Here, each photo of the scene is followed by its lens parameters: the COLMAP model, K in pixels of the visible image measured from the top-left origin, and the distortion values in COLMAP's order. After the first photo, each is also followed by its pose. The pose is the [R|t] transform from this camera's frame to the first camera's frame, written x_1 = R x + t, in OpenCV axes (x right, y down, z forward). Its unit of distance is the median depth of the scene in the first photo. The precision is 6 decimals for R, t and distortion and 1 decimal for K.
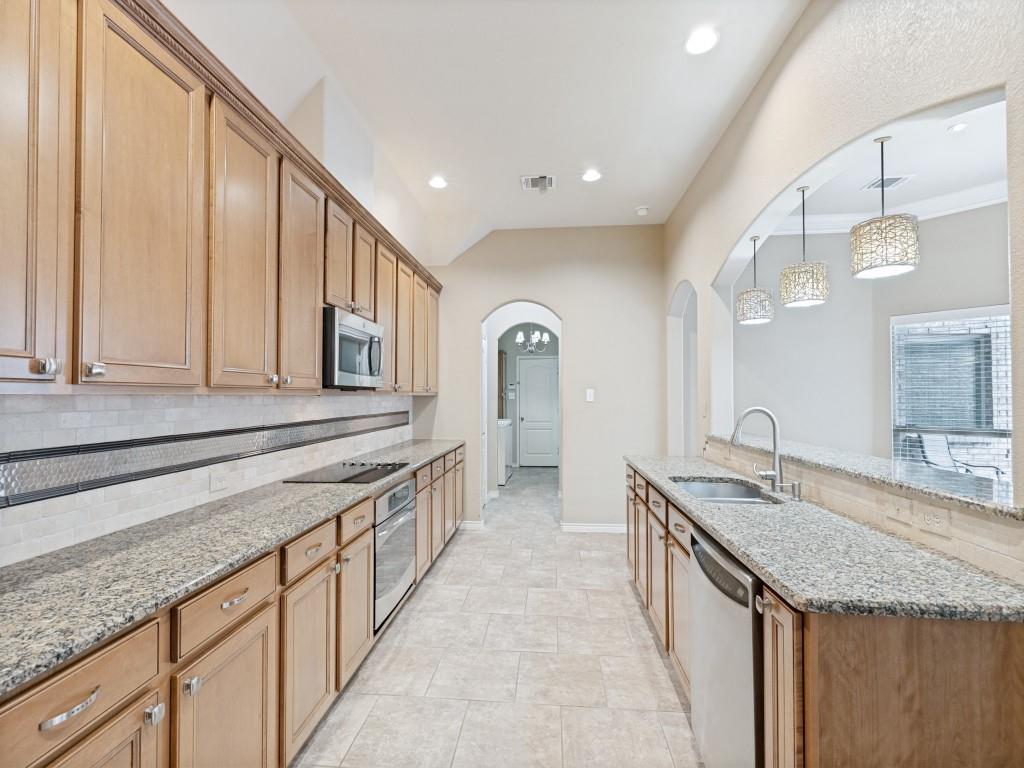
lens RADIAL K [[467.6, 0, 489.6], [0, 467.6, 387.6], [0, 0, 1]] dist [-0.002749, -0.000511]
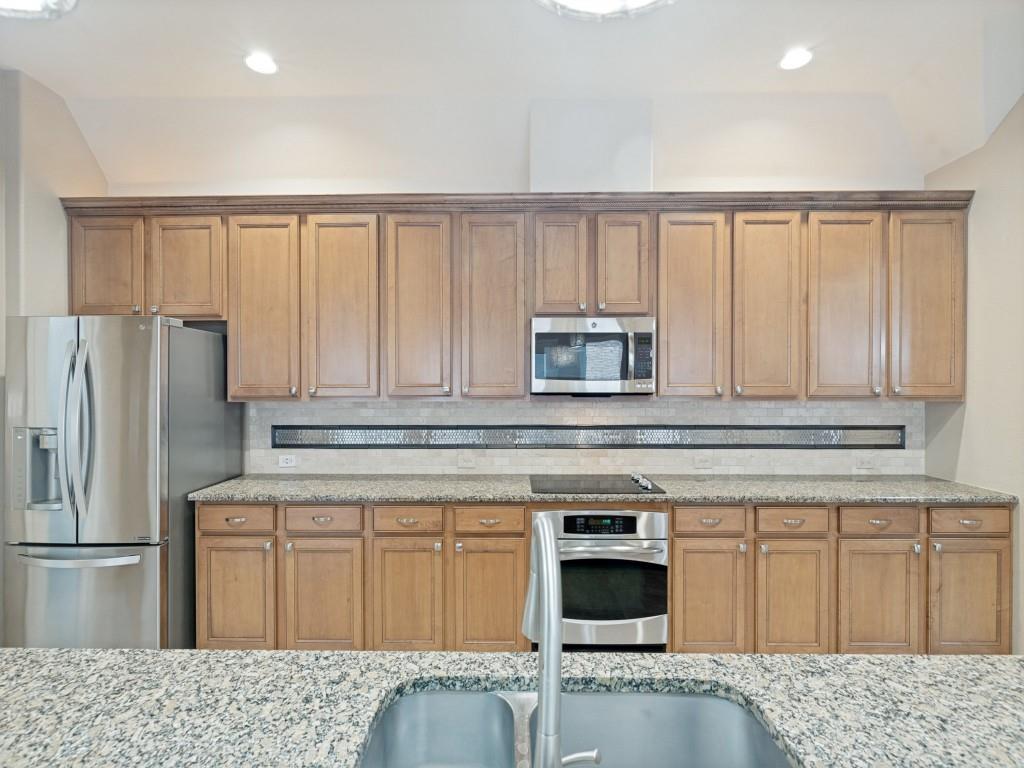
lens RADIAL K [[467.6, 0, 489.6], [0, 467.6, 387.6], [0, 0, 1]] dist [-0.002749, -0.000511]
pose [[0.098458, 0.009917, -0.995092, 1.041496], [0.019134, 0.999747, 0.011856, -0.046116], [0.994957, -0.020207, 0.098243, 1.188946]]
